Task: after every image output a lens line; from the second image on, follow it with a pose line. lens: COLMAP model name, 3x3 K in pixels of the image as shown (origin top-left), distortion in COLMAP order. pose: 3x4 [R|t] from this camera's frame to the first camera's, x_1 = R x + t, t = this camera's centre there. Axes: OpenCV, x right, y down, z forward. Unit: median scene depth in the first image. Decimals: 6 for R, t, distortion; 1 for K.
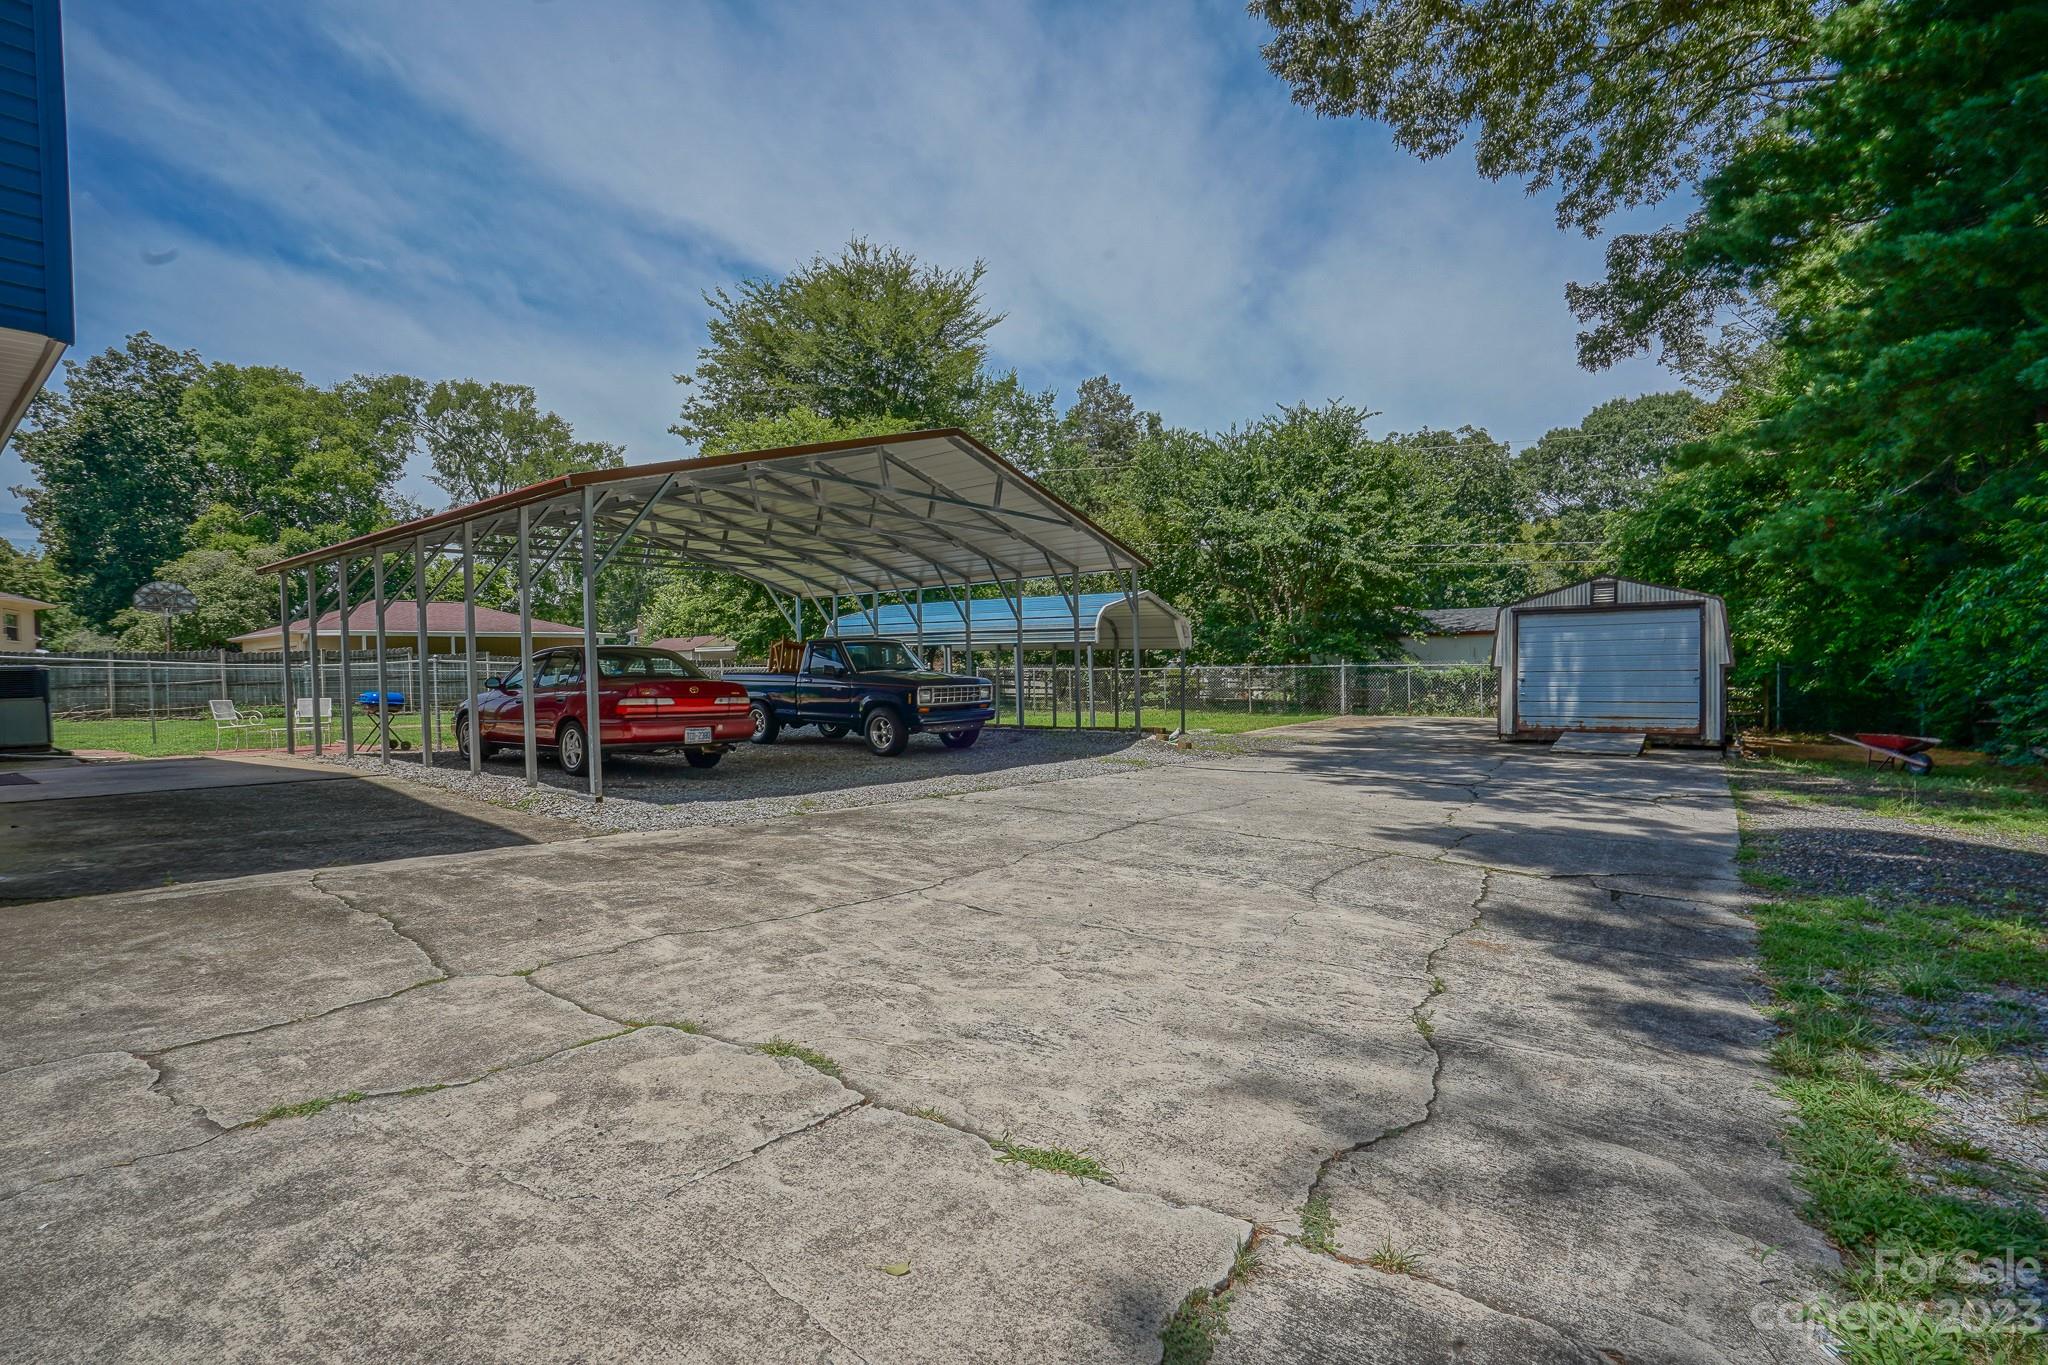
lens RADIAL K [[935.0, 0, 1039.4], [0, 935.0, 685.4], [0, 0, 1]] dist [-0.043770, 0.009428]
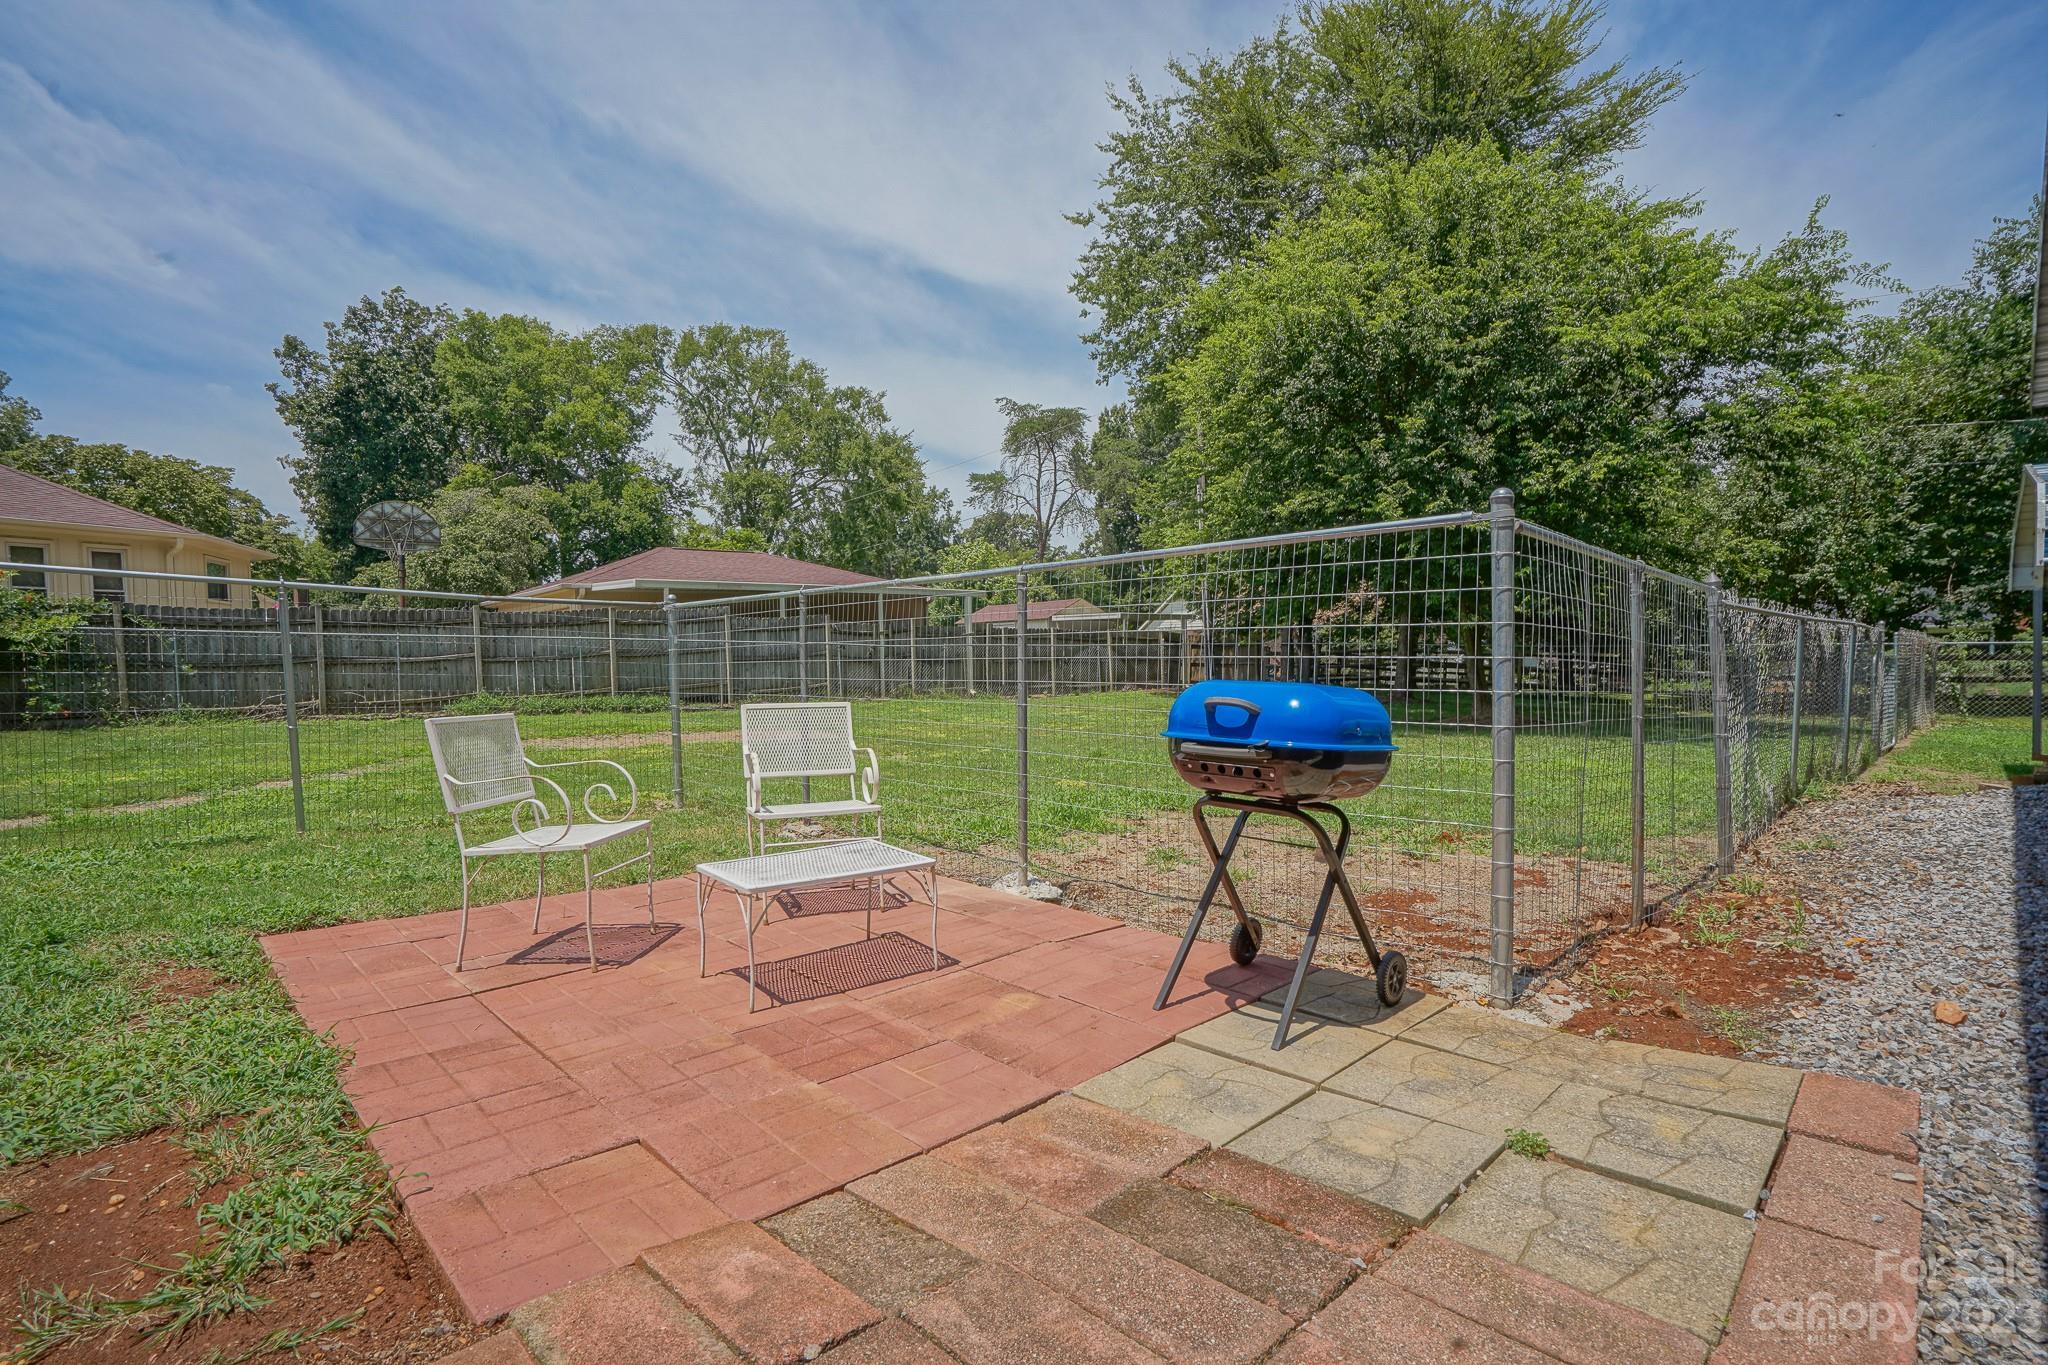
lens RADIAL K [[935.0, 0, 1027.4], [0, 935.0, 688.3], [0, 0, 1]] dist [-0.043770, 0.009428]
pose [[0.981673, 0.011968, -0.190196, -0.174288], [-0.008170, 0.999751, 0.020742, 0.000297], [0.190396, -0.018808, 0.981527, 0.192454]]
